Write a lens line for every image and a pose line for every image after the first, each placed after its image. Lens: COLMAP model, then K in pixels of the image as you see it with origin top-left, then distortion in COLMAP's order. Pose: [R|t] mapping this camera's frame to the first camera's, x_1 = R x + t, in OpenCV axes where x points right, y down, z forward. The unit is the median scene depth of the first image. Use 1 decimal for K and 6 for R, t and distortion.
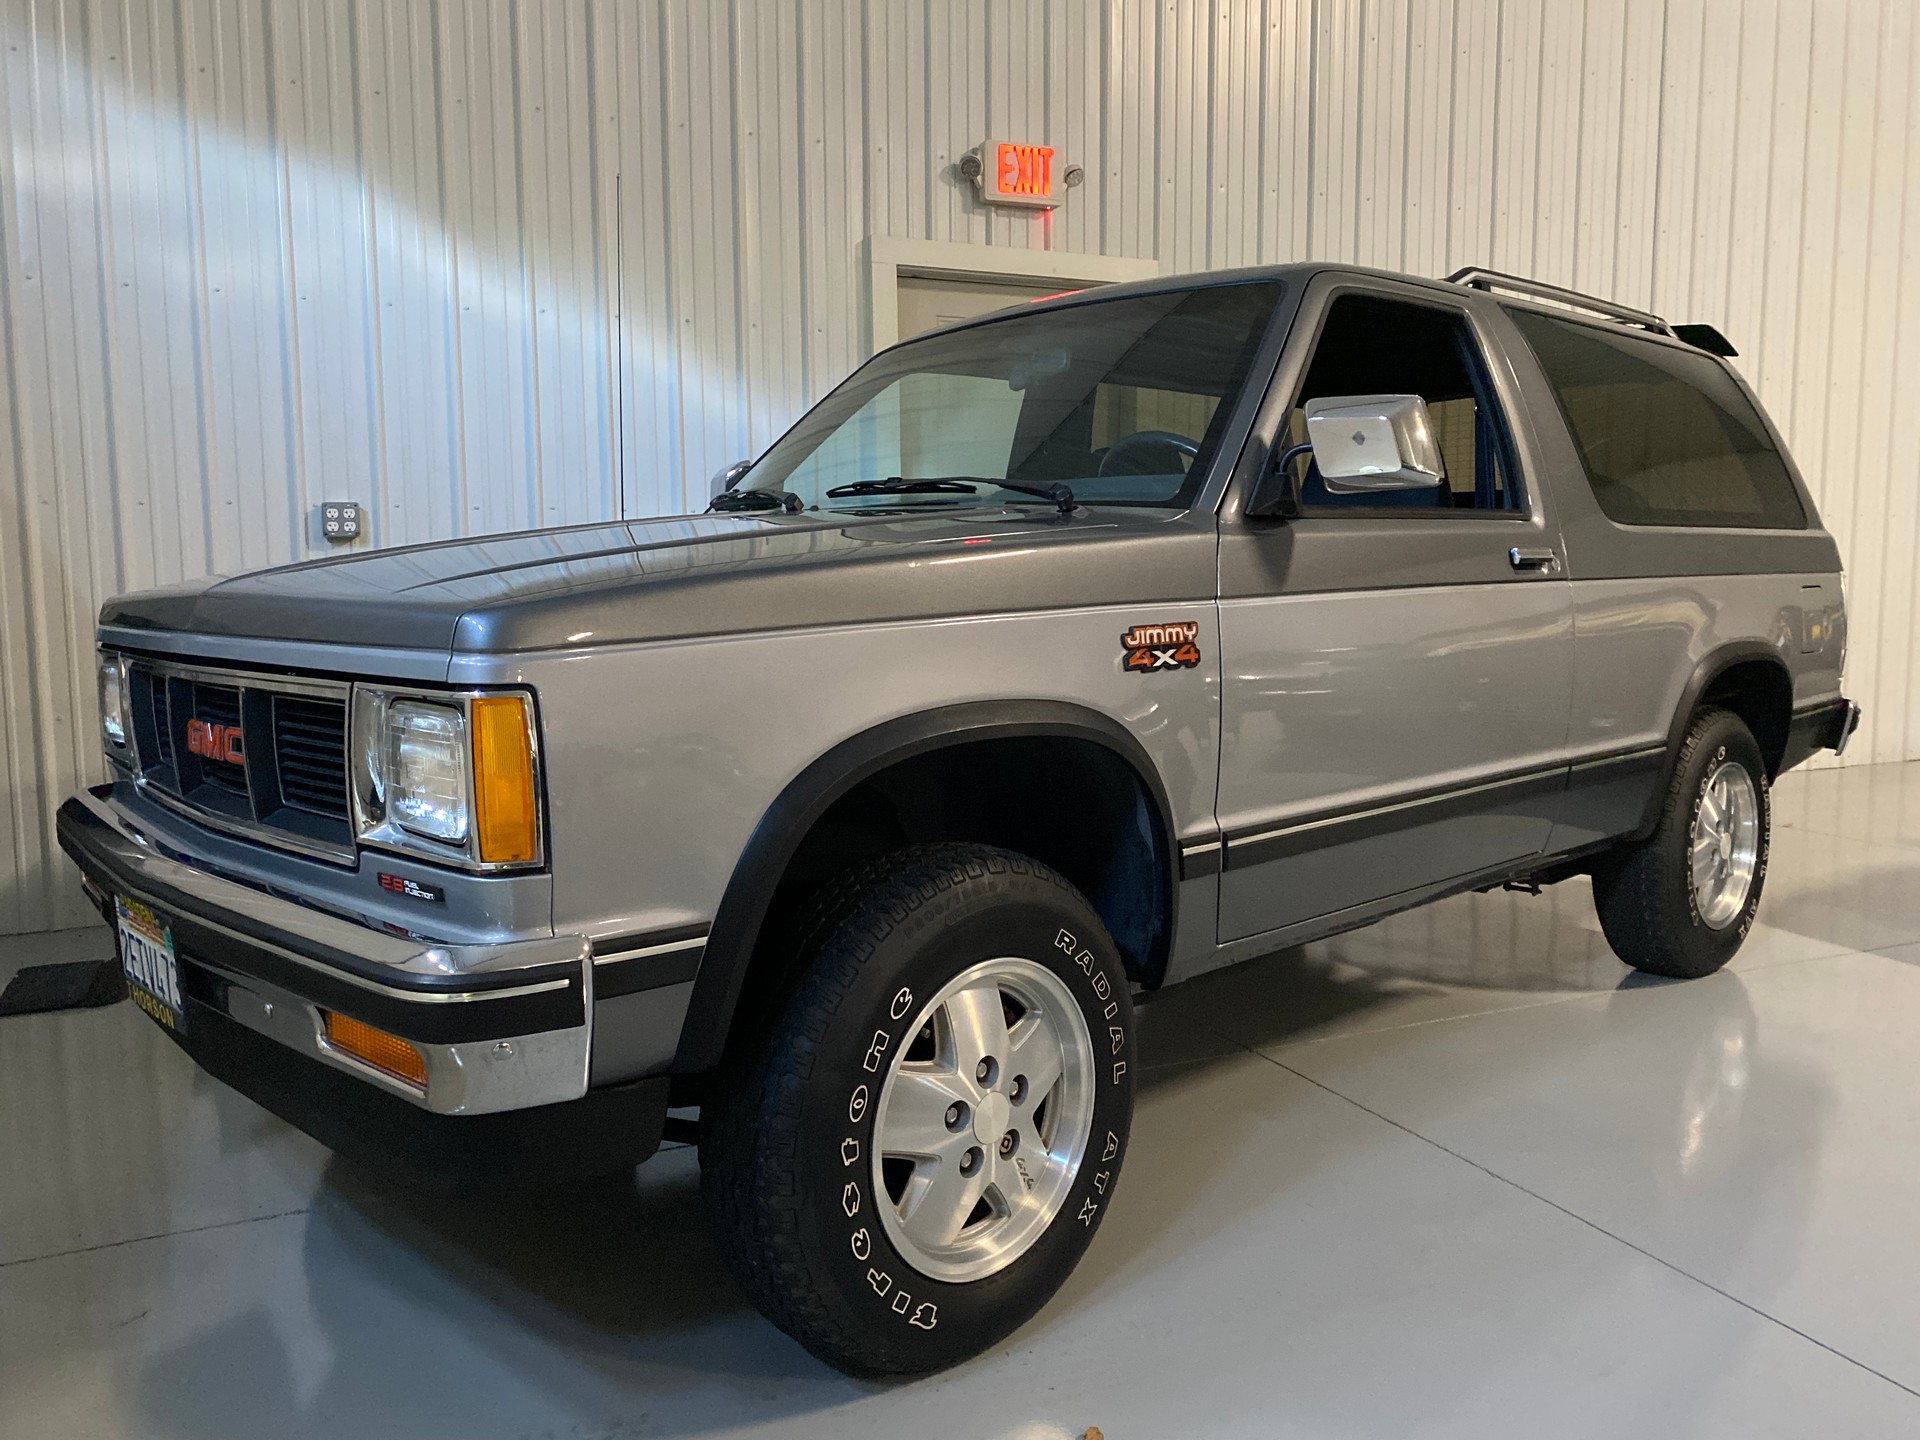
lens RADIAL K [[1446.2, 0, 960.0], [0, 1446.2, 720.0], [0, 0, 1]] dist [0.049184, -0.048947]
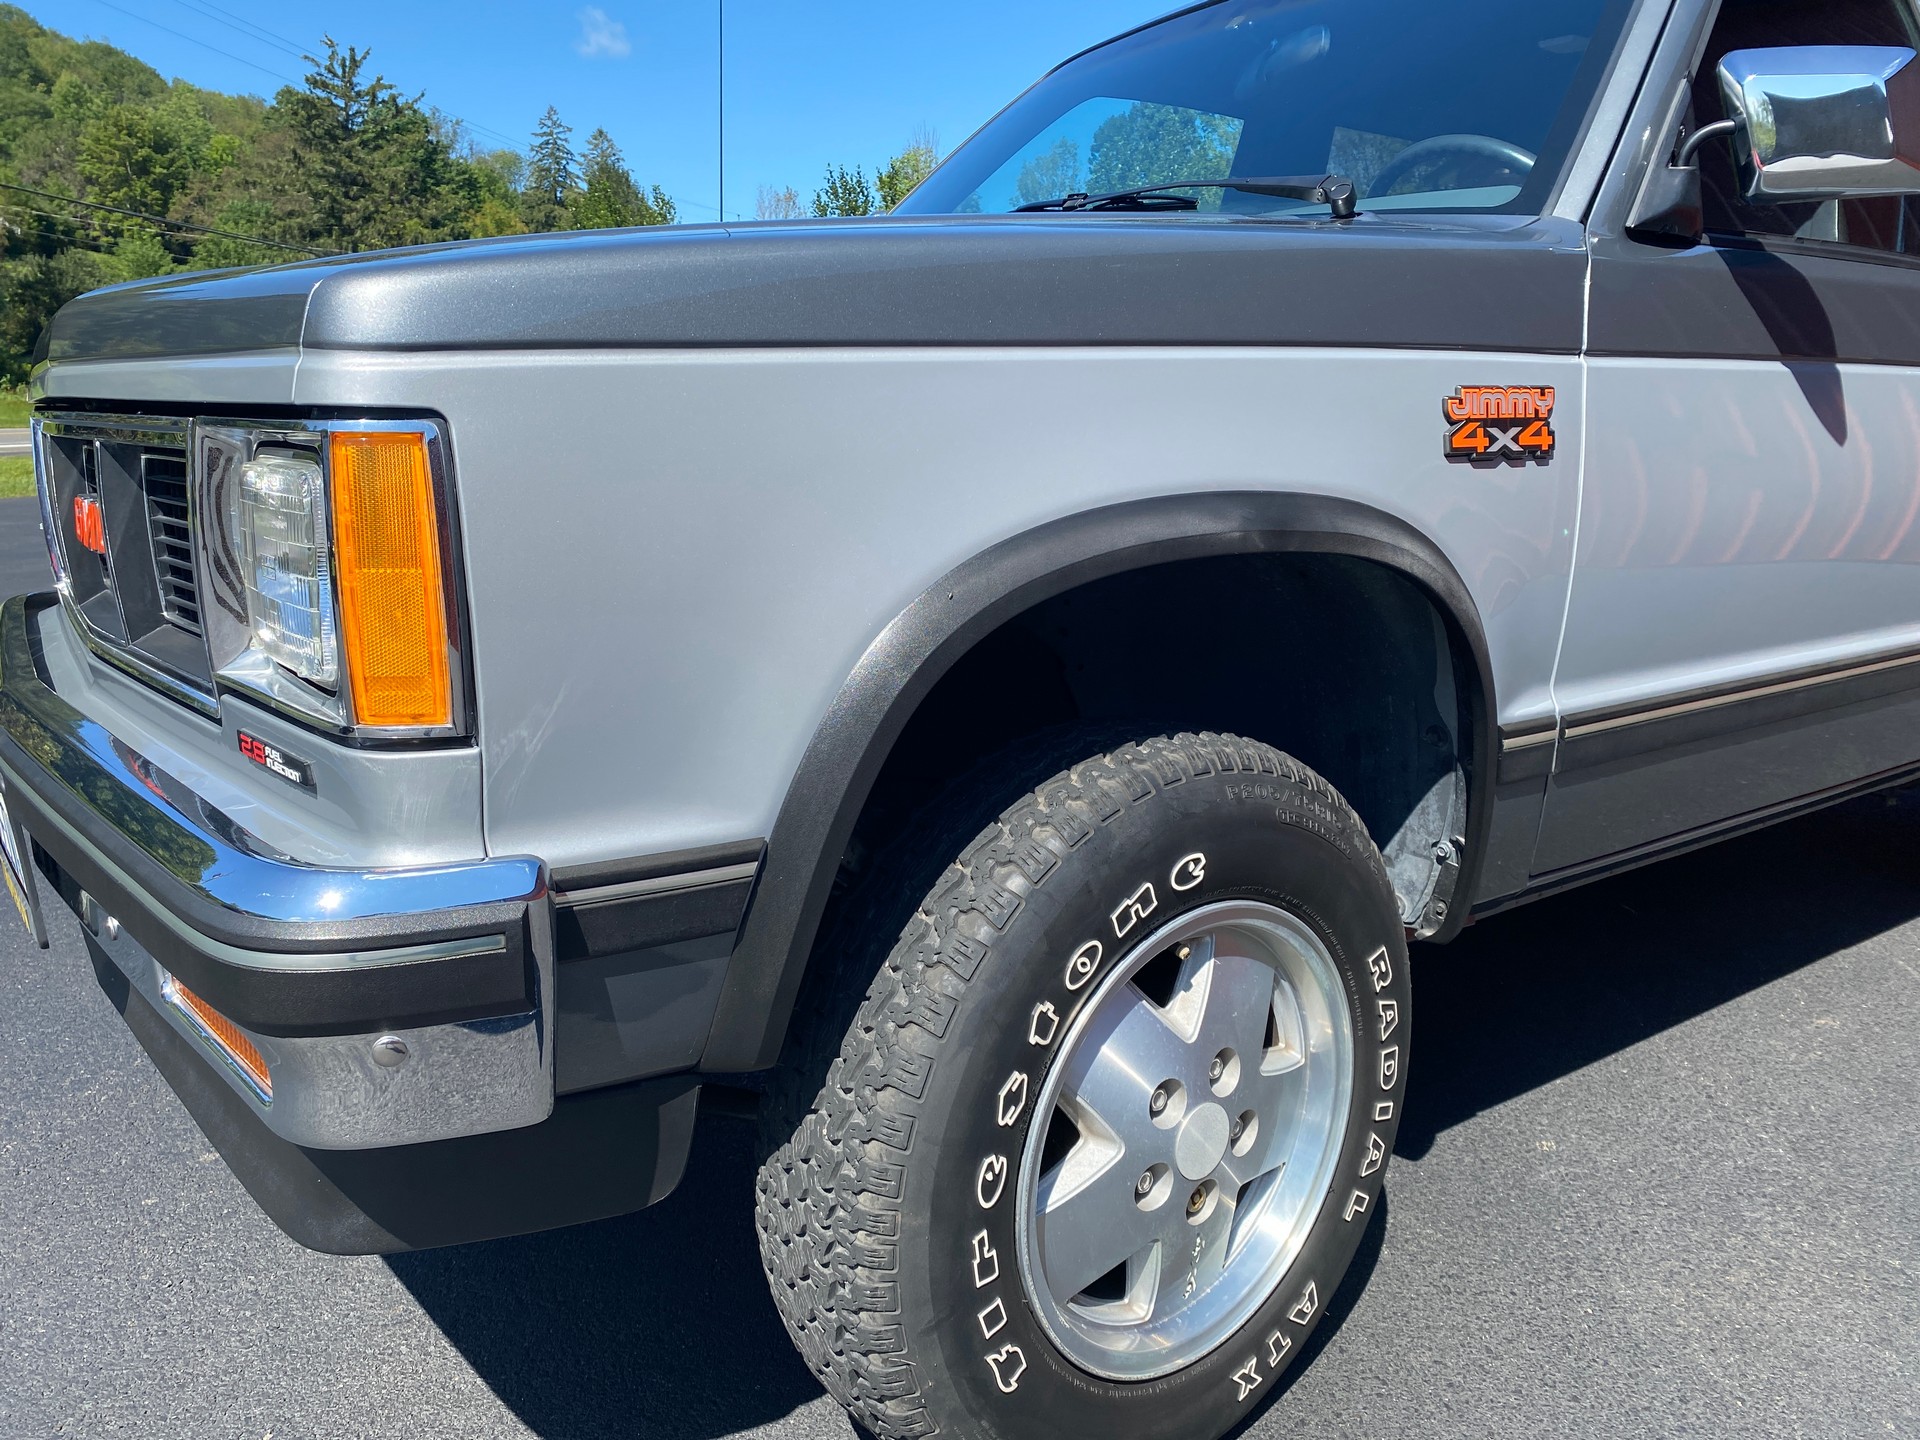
lens RADIAL K [[1446.2, 0, 960.0], [0, 1446.2, 720.0], [0, 0, 1]] dist [0.049184, -0.048947]
pose [[0.994253, 0.042562, -0.098235, -0.029263], [-0.032479, 0.994248, 0.102056, 0.022724], [0.102014, -0.098279, 0.989916, 0.346723]]
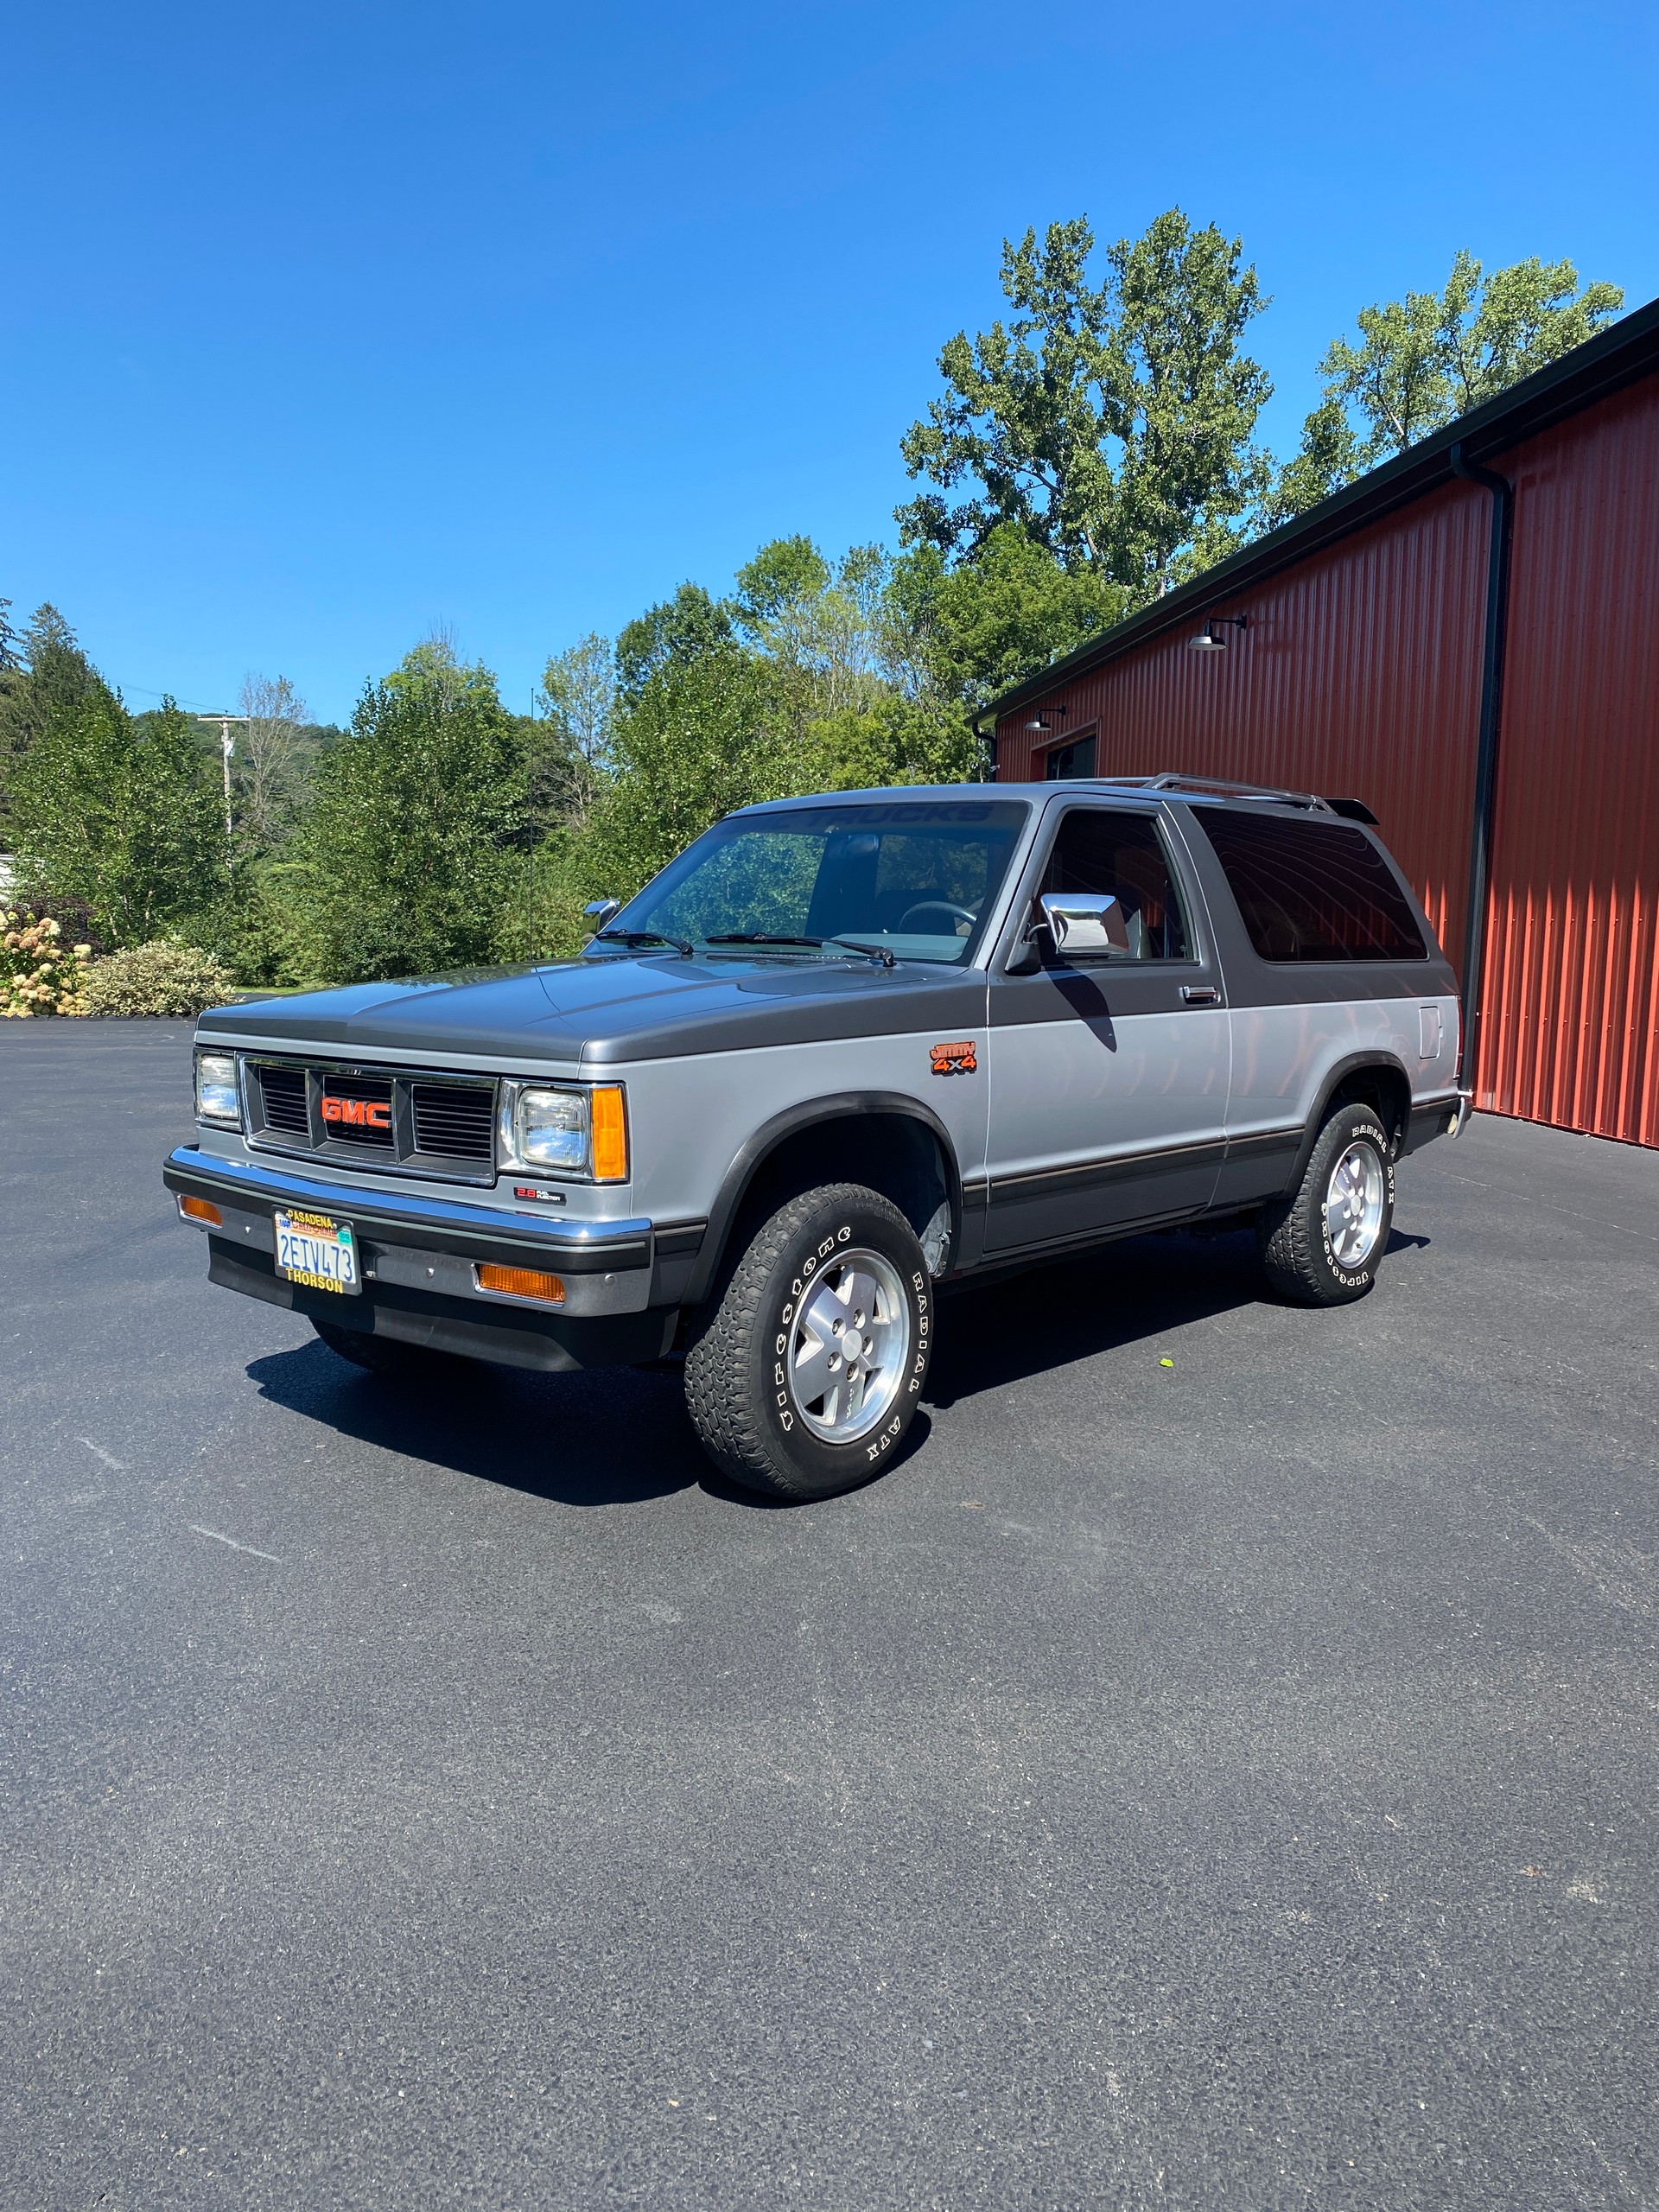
lens RADIAL K [[1694.0, 0, 828.0], [0, 1694.0, 1071.3], [0, 0, 1]] dist [0.138902, -0.337037]
pose [[0.994388, 0.011770, 0.105134, -0.201085], [-0.009621, 0.999735, -0.020932, 0.004458], [-0.105352, 0.019803, 0.994238, -0.867890]]
